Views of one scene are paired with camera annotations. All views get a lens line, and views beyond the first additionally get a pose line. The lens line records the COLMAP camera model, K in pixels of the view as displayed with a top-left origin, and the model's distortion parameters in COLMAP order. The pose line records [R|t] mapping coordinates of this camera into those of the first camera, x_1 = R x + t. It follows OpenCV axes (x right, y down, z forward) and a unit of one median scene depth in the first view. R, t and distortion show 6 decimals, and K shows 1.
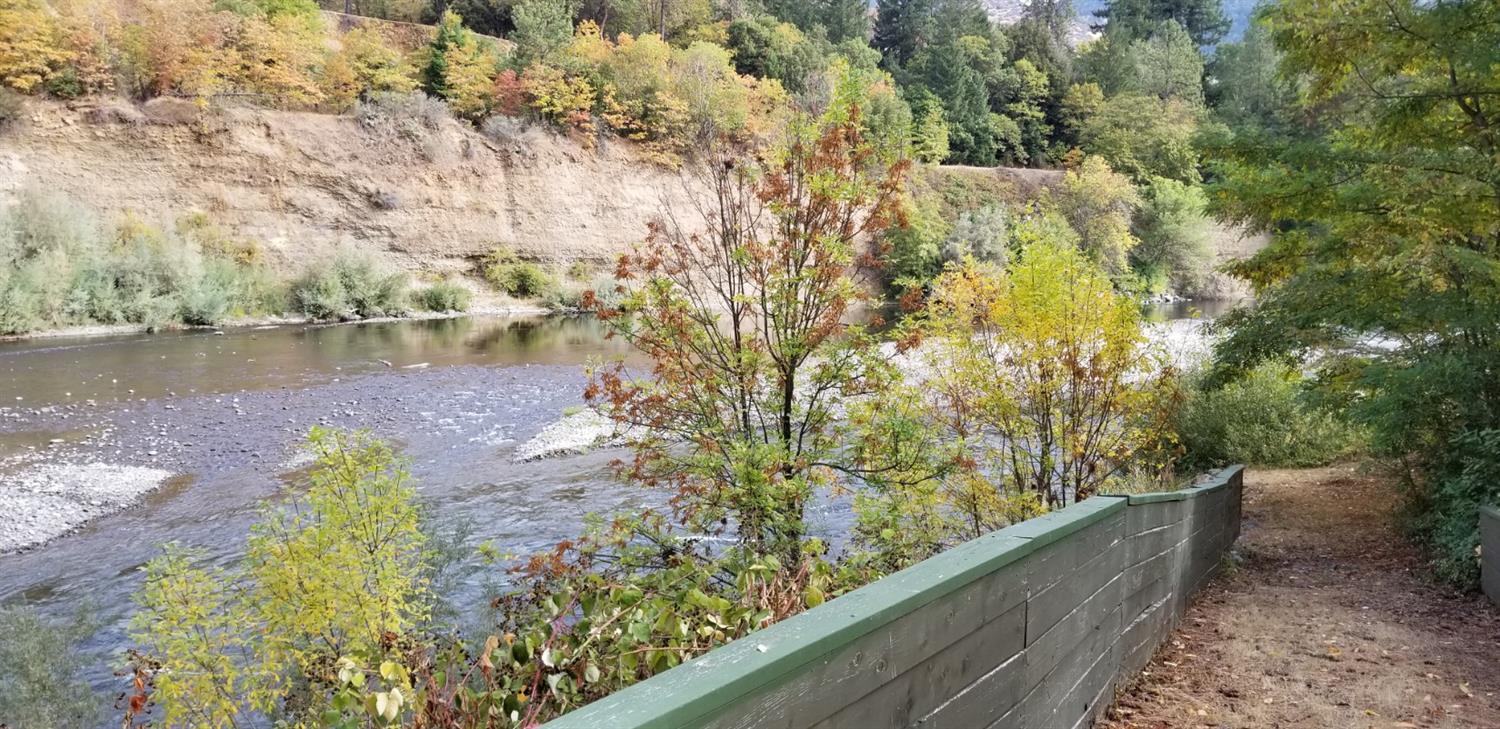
lens RADIAL K [[1162.8, 0, 770.7], [0, 1162.8, 386.9], [0, 0, 1]] dist [0.077831, -0.133280]
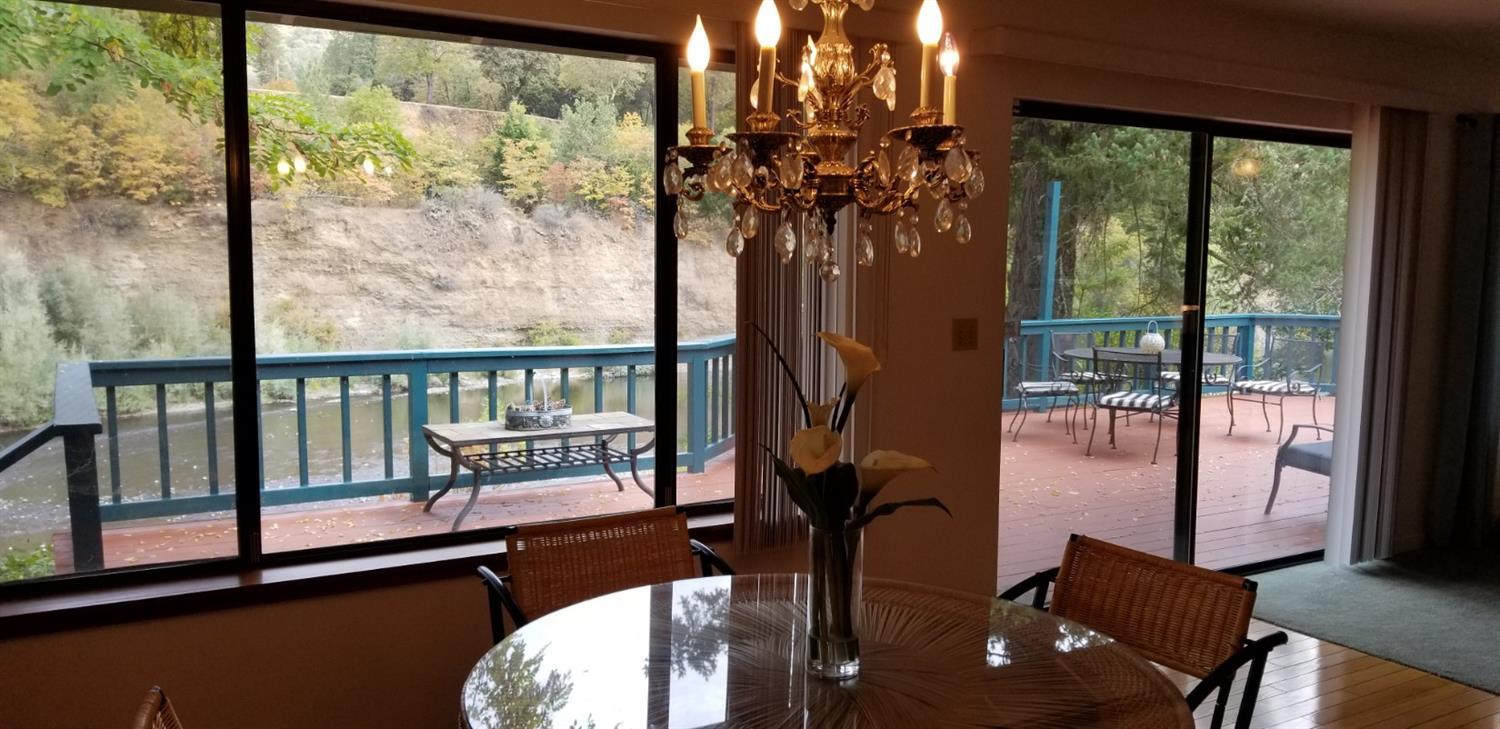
lens RADIAL K [[1162.8, 0, 784.5], [0, 1162.8, 375.9], [0, 0, 1]] dist [0.077831, -0.133280]
pose [[0.996719, -0.004981, -0.080784, 0.087167], [0.002756, 0.999614, -0.027634, -0.032262], [0.080890, 0.027321, 0.996348, -0.105442]]
